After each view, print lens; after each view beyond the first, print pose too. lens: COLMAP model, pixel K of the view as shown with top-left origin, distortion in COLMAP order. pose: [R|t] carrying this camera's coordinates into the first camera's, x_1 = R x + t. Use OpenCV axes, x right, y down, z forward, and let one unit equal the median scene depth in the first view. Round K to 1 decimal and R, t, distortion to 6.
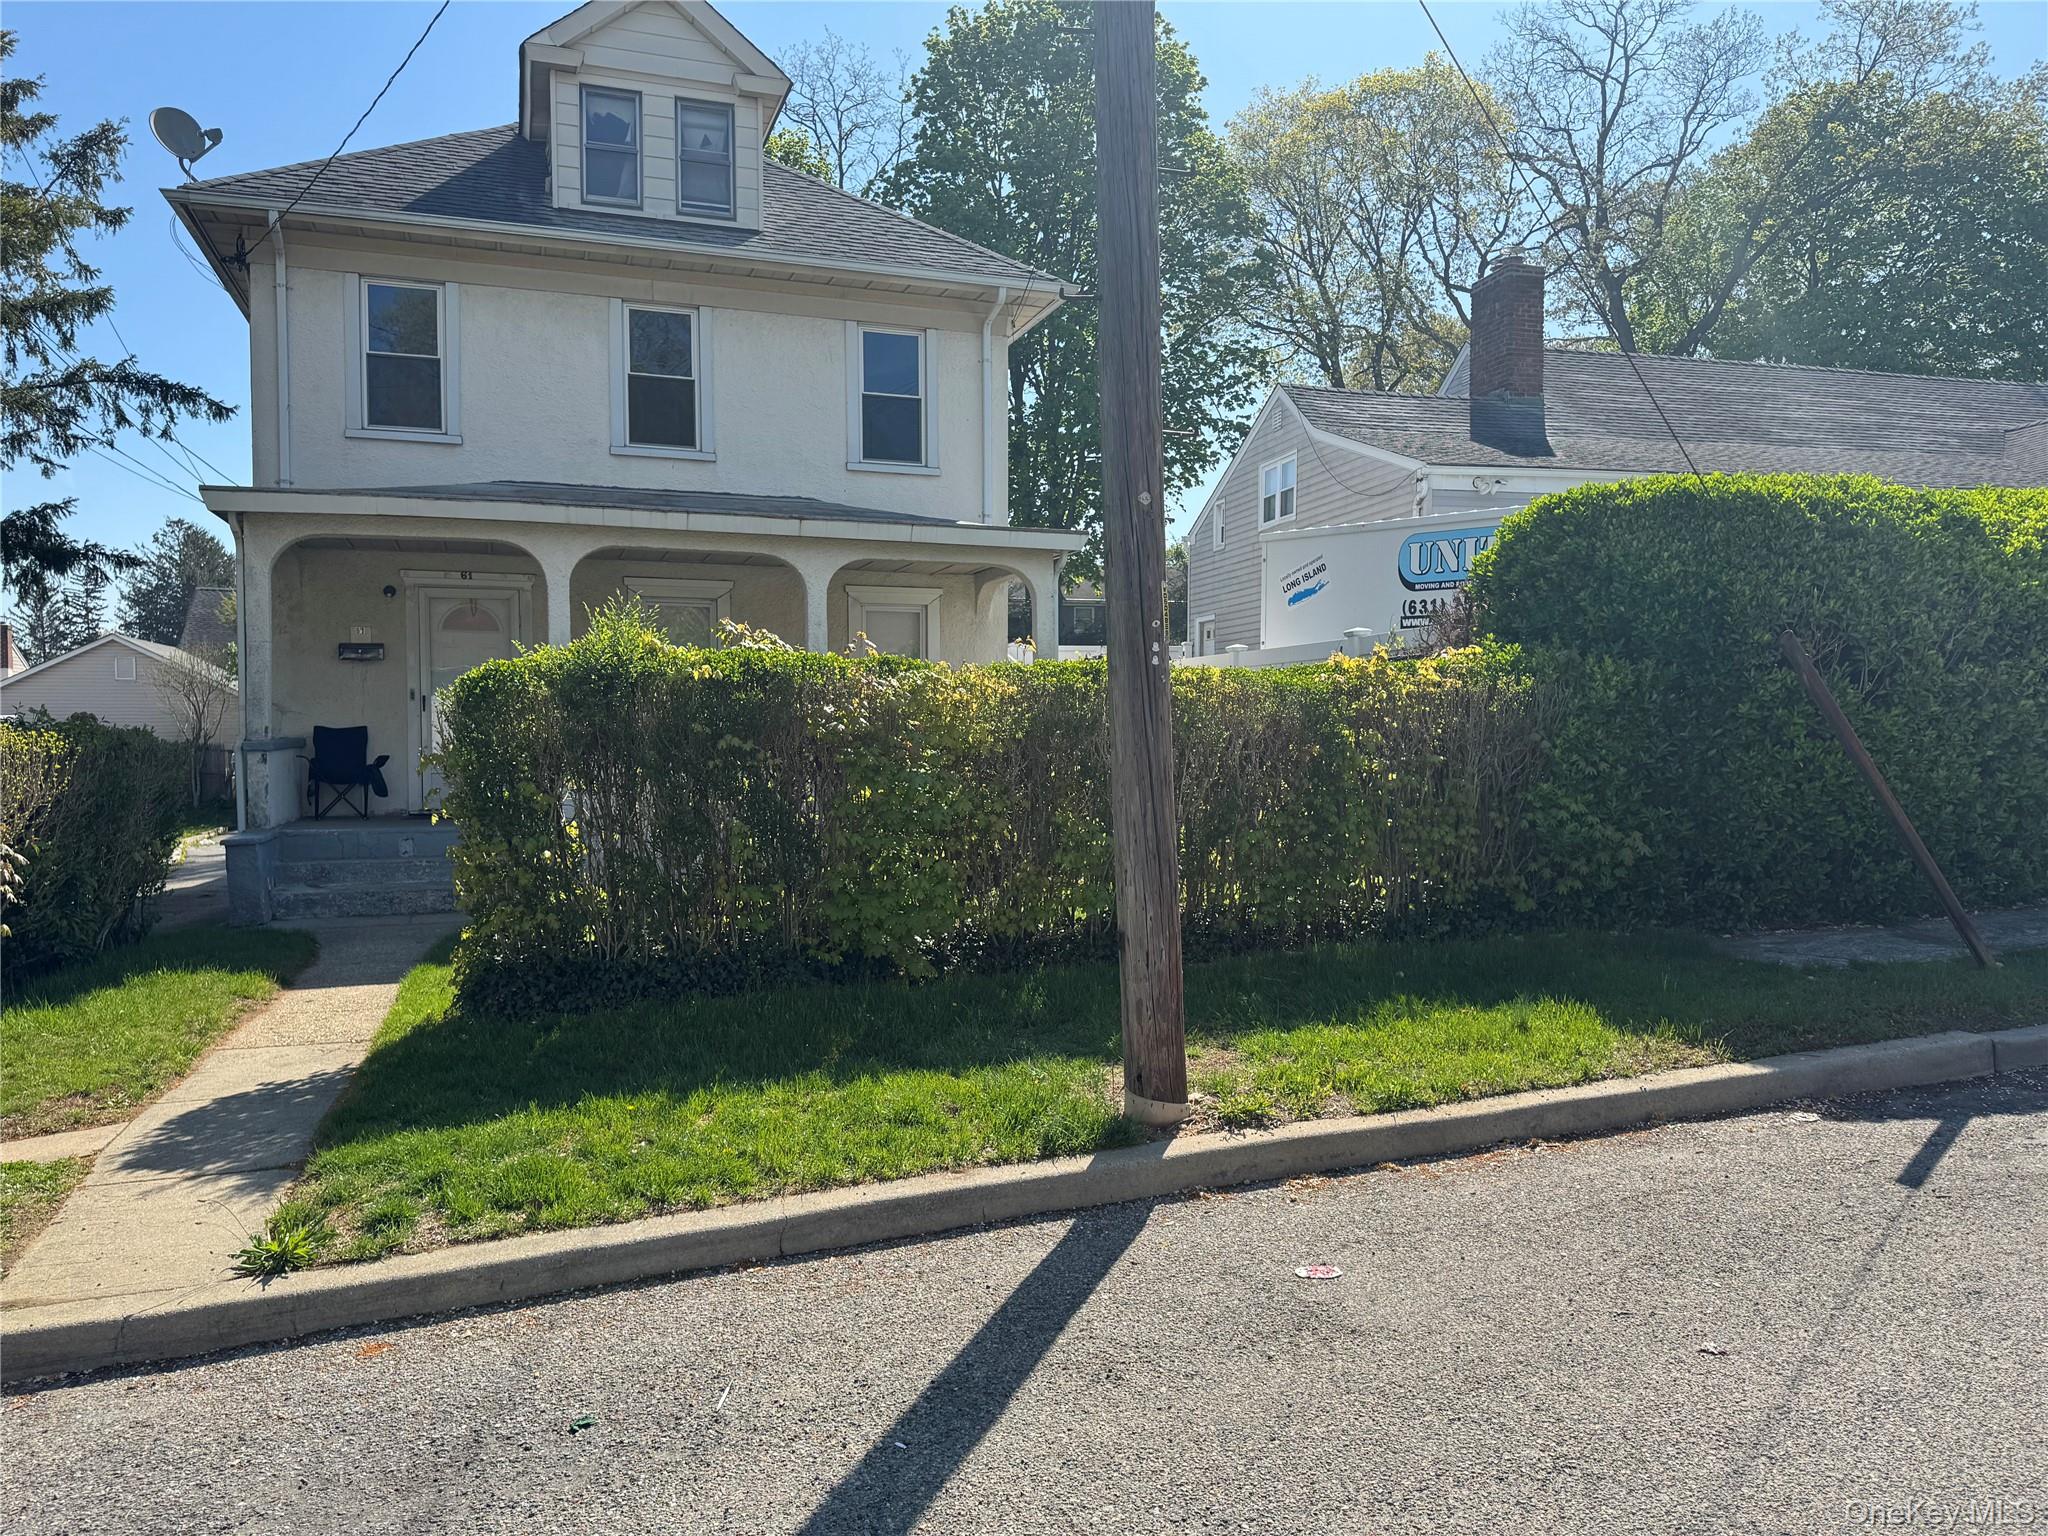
lens RADIAL K [[1420.1, 0, 1024.0], [0, 1420.1, 768.0], [0, 0, 1]] dist [0.047464, -0.053821]
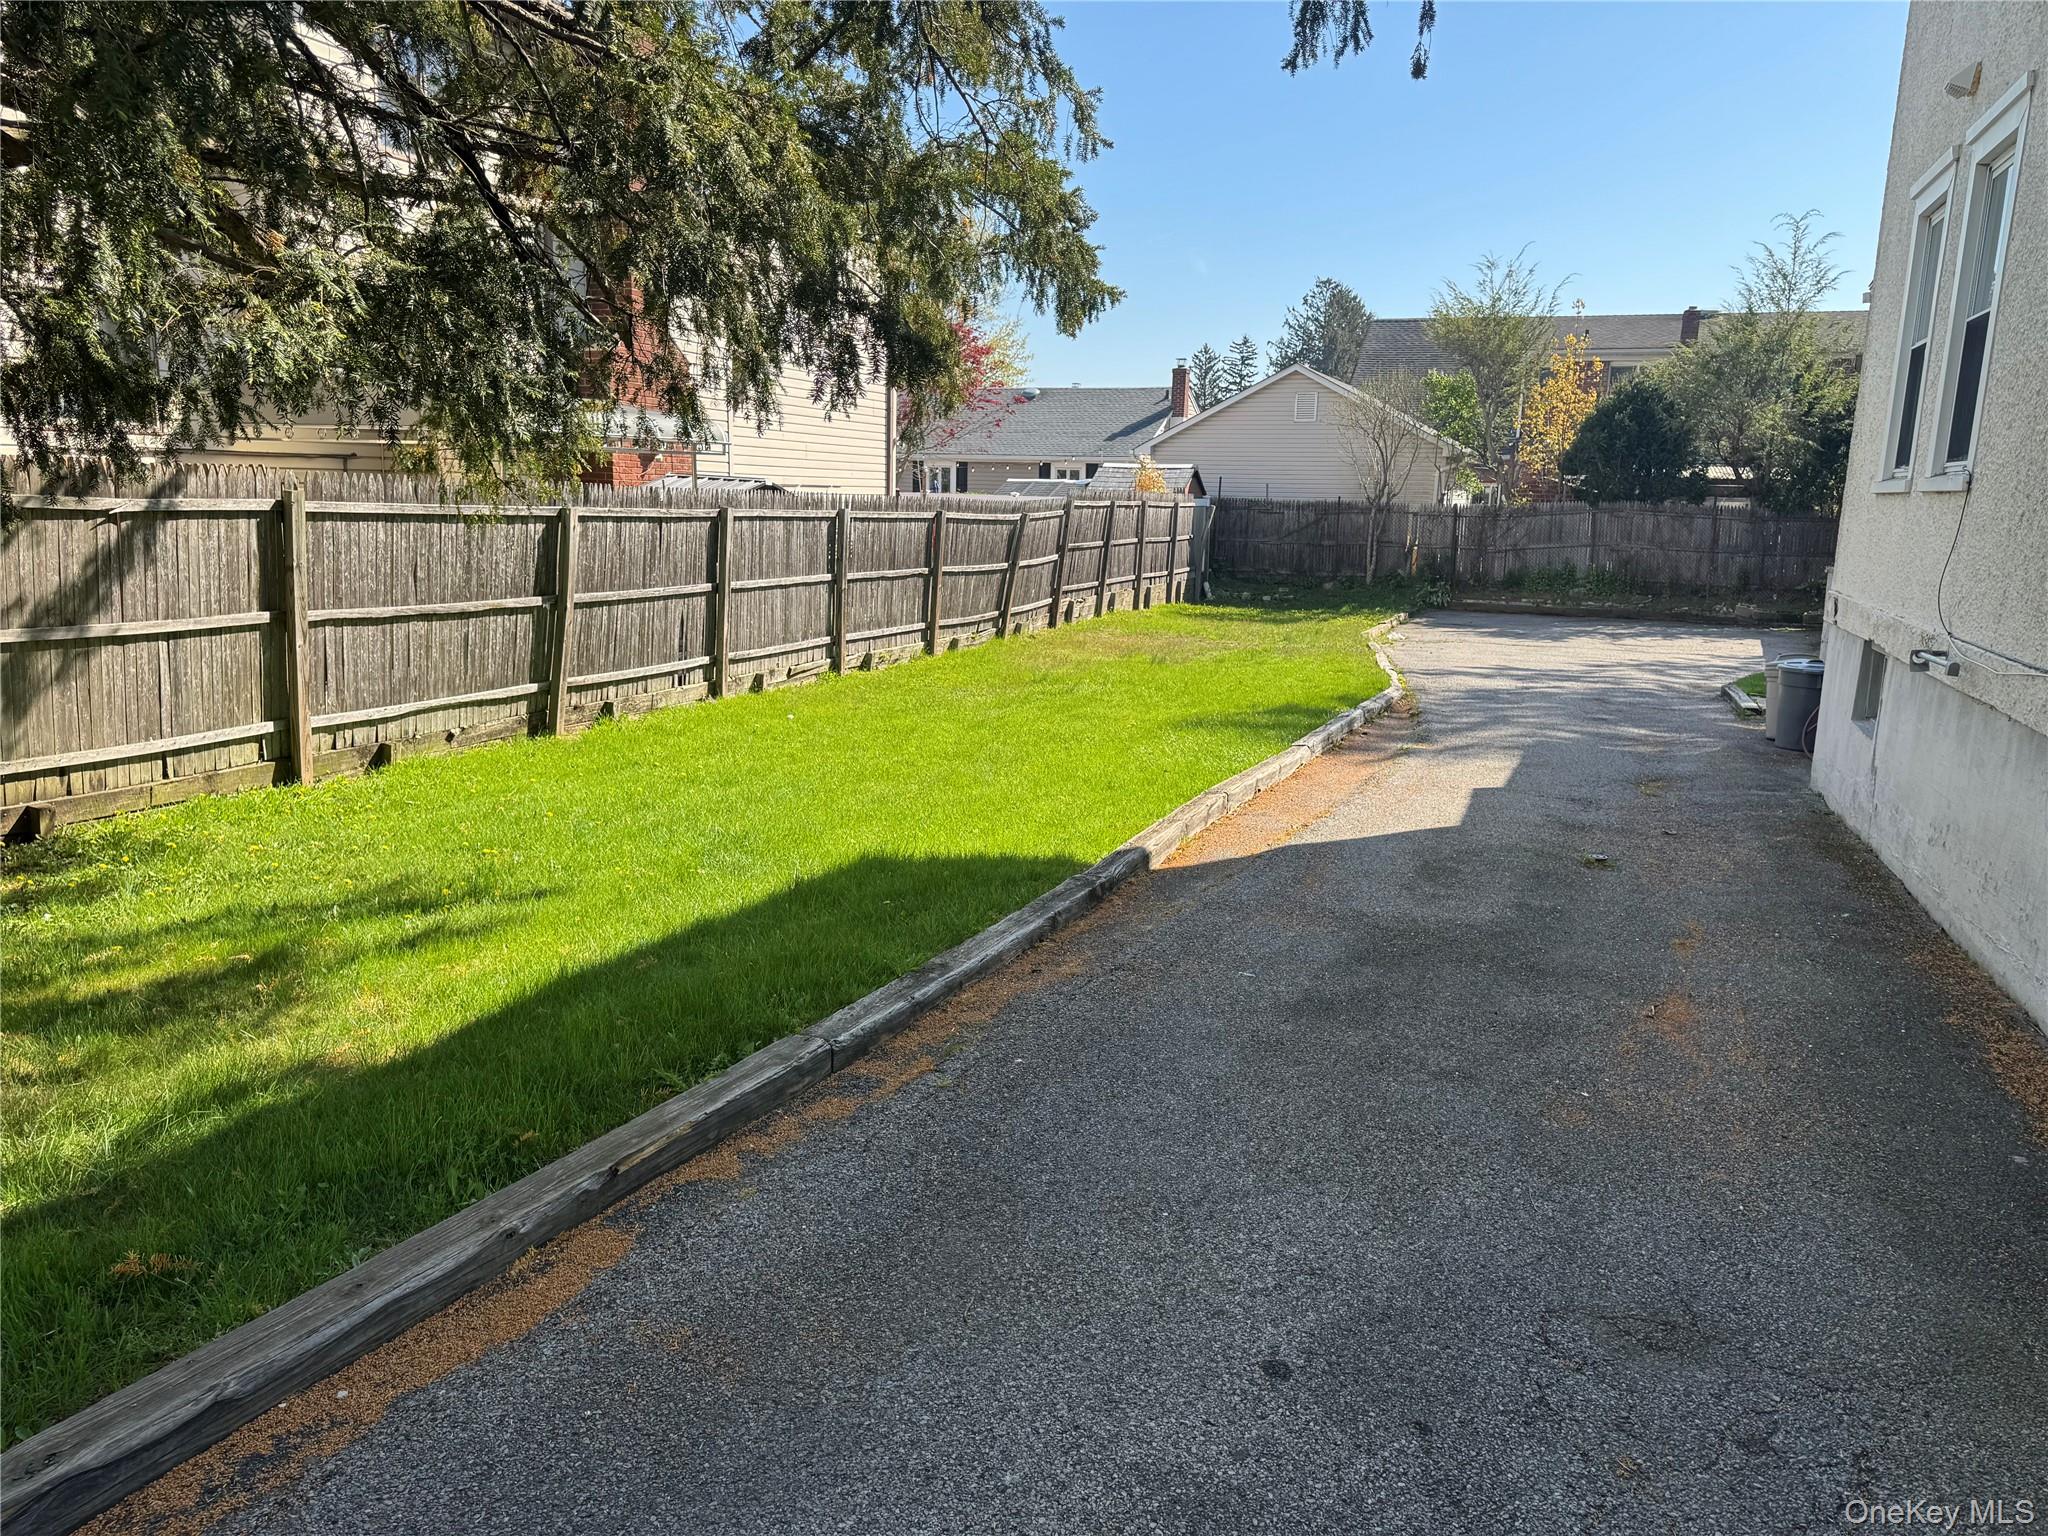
lens RADIAL K [[1420.1, 0, 1024.0], [0, 1420.1, 768.0], [0, 0, 1]] dist [0.047464, -0.053821]
pose [[0.753632, 0.150766, -0.639772, -0.196492], [-0.049069, 0.983527, 0.173972, -0.000533], [0.655462, -0.099717, 0.748616, 0.264889]]
